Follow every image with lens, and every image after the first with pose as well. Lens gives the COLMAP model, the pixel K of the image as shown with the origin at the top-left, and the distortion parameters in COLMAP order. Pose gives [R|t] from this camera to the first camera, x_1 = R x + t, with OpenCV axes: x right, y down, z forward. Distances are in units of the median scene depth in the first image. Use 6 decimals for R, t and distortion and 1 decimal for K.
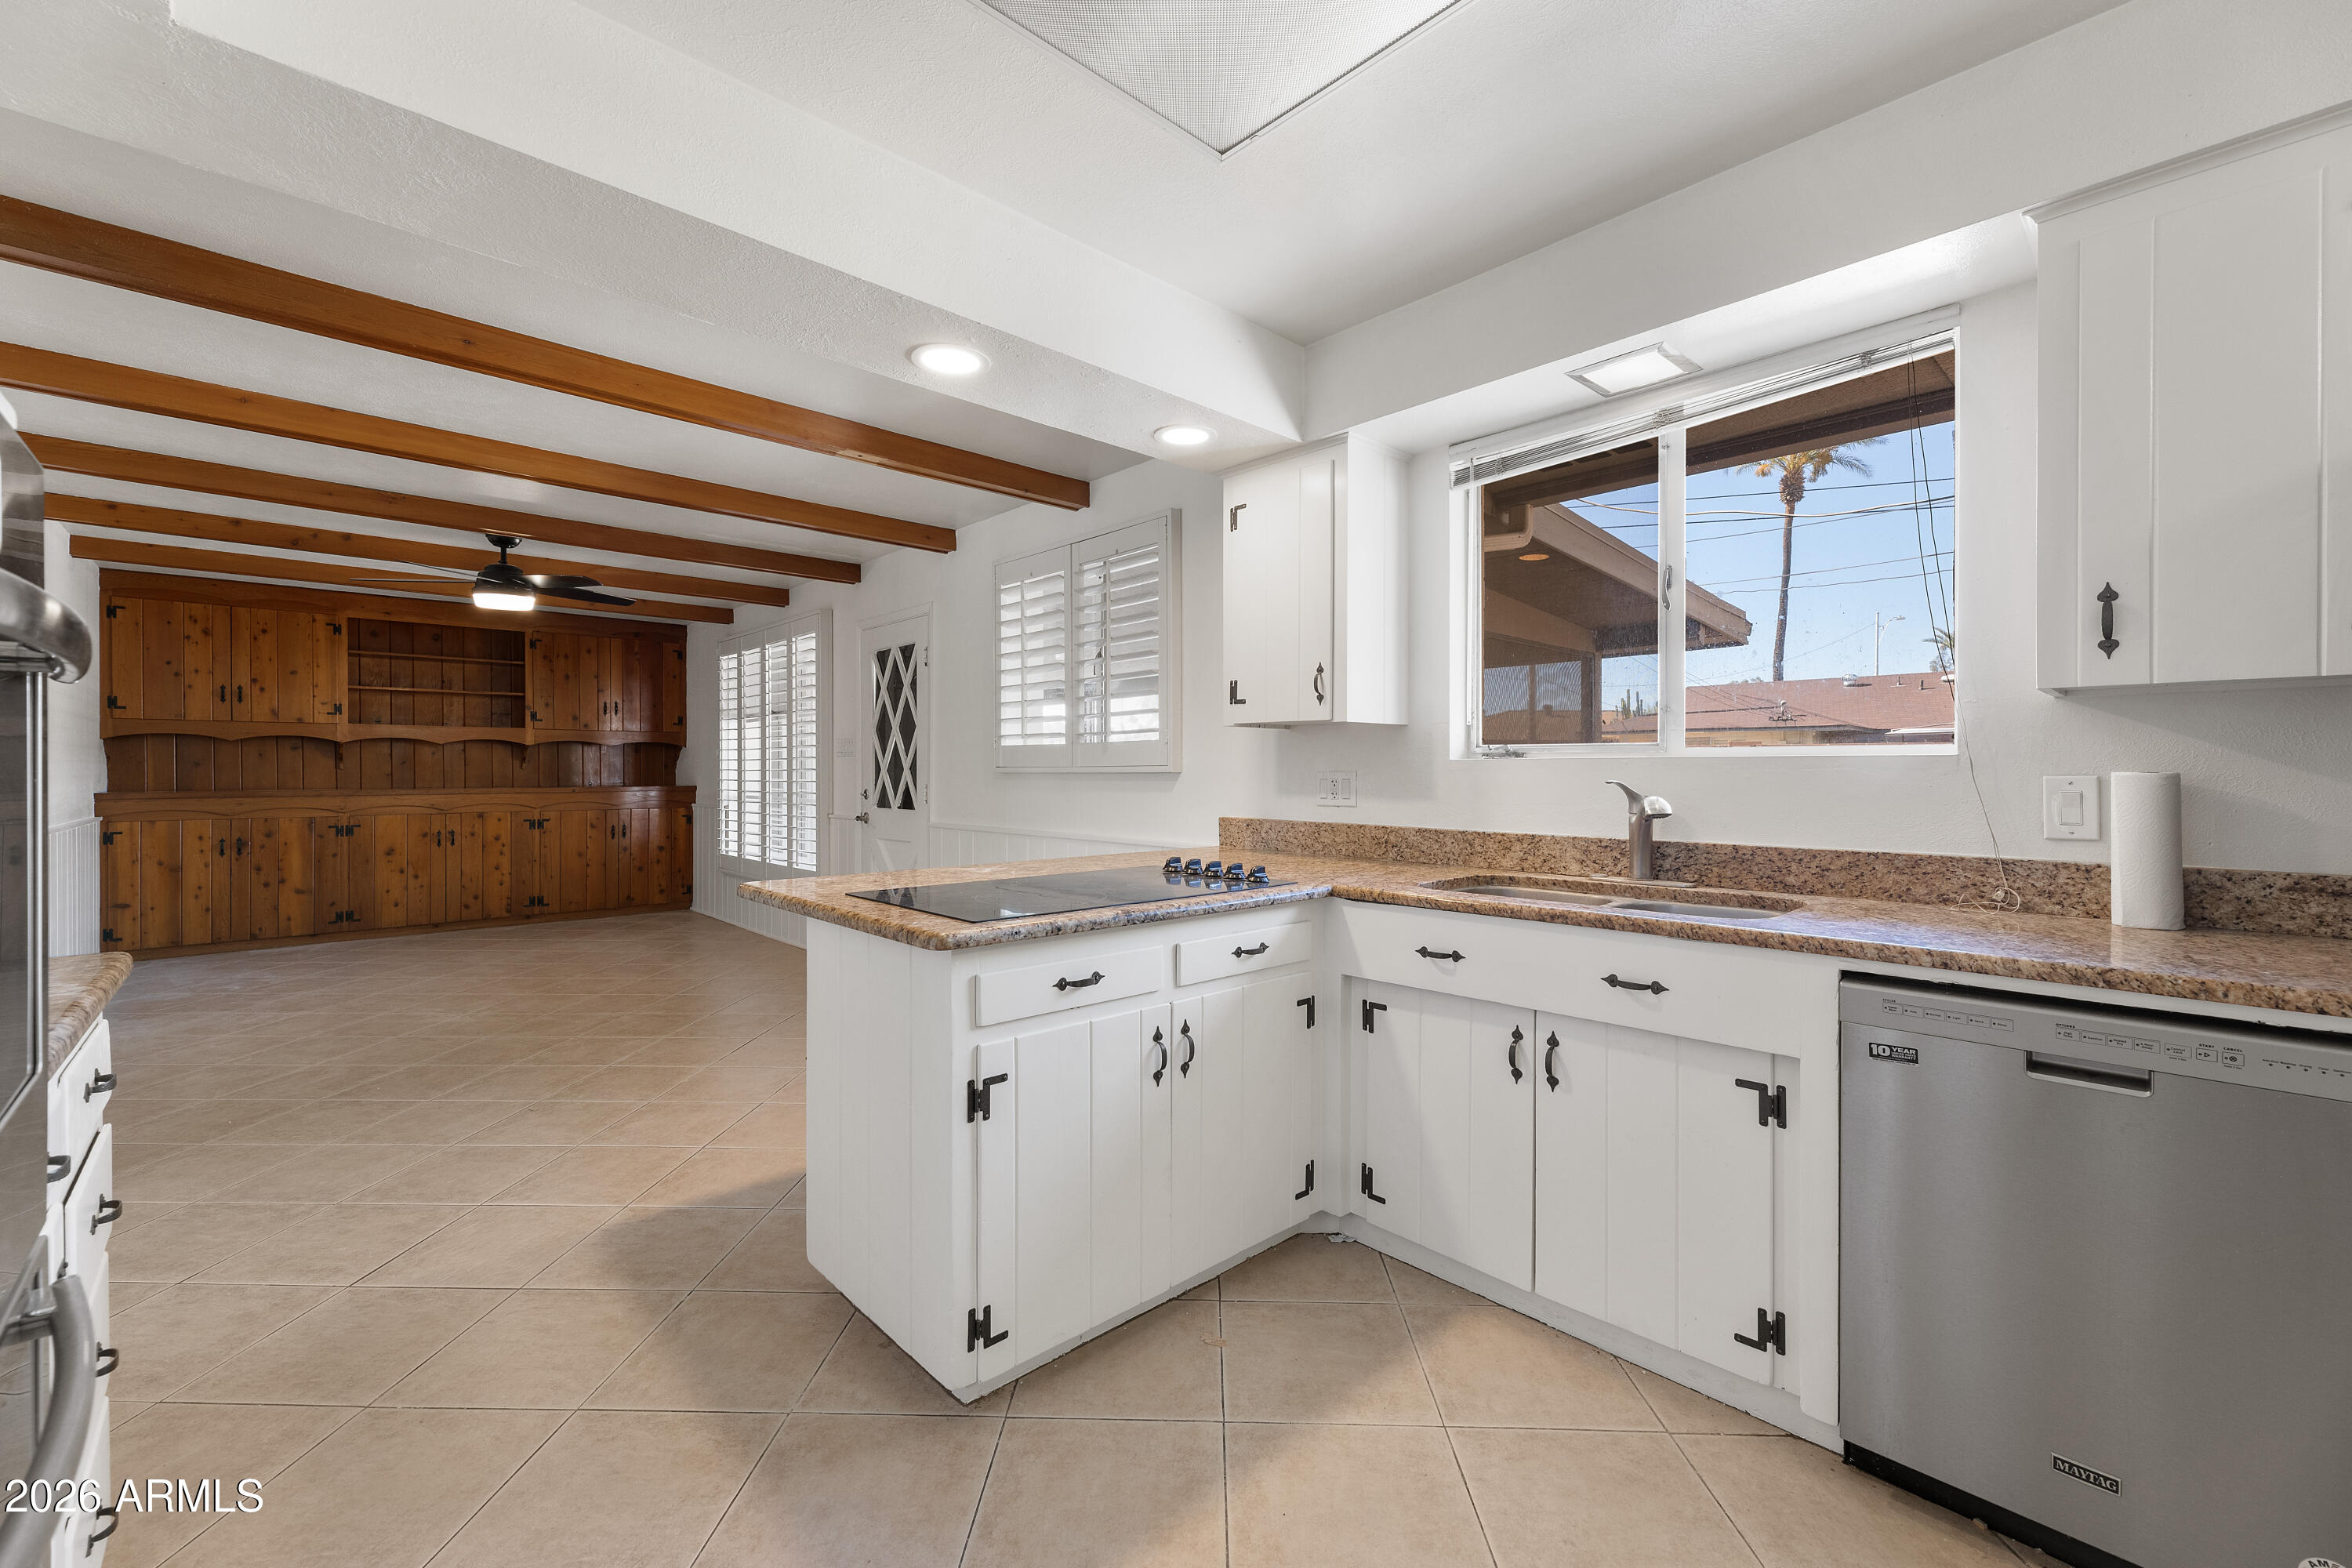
lens RADIAL K [[958.6, 0, 1175.5], [0, 958.6, 775.3], [0, 0, 1]] dist [-0.000127, -0.000170]
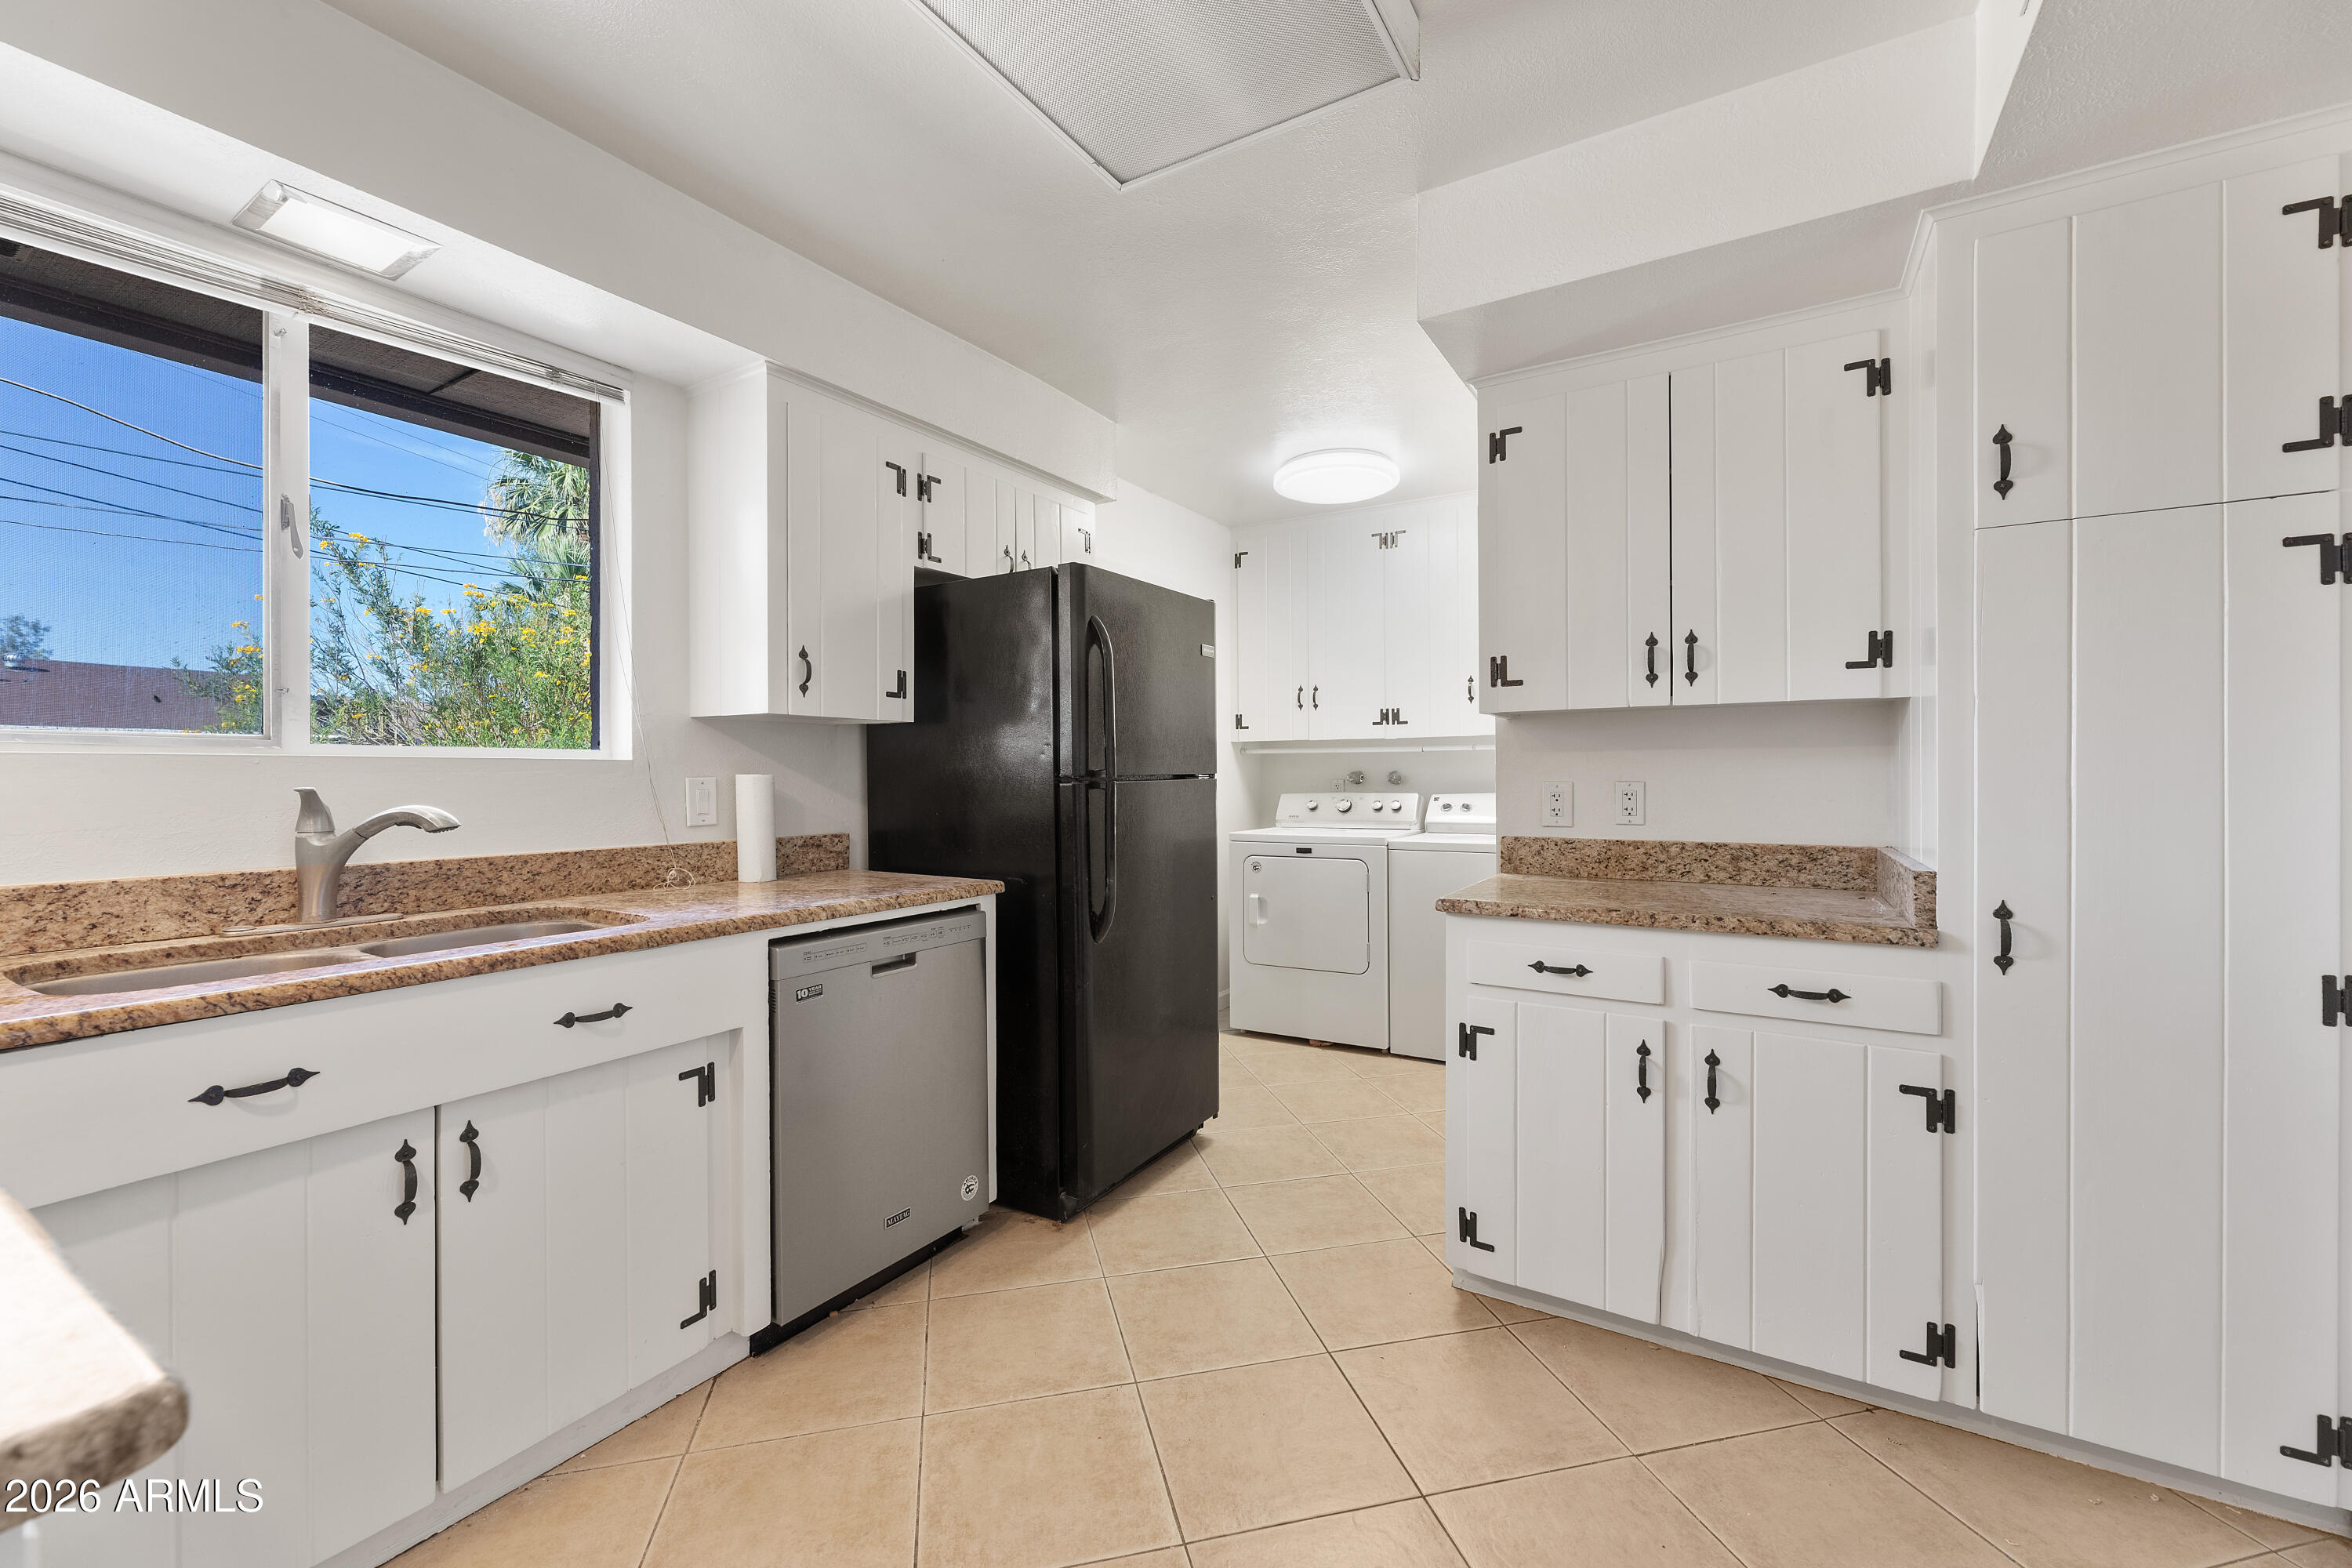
lens RADIAL K [[958.6, 0, 1174.2], [0, 958.6, 779.4], [0, 0, 1]] dist [-0.000127, -0.000170]
pose [[-0.270460, -0.003764, 0.962724, -0.478877], [0.006956, 0.999959, 0.005864, -0.000166], [-0.962706, 0.008283, -0.270423, 0.676073]]
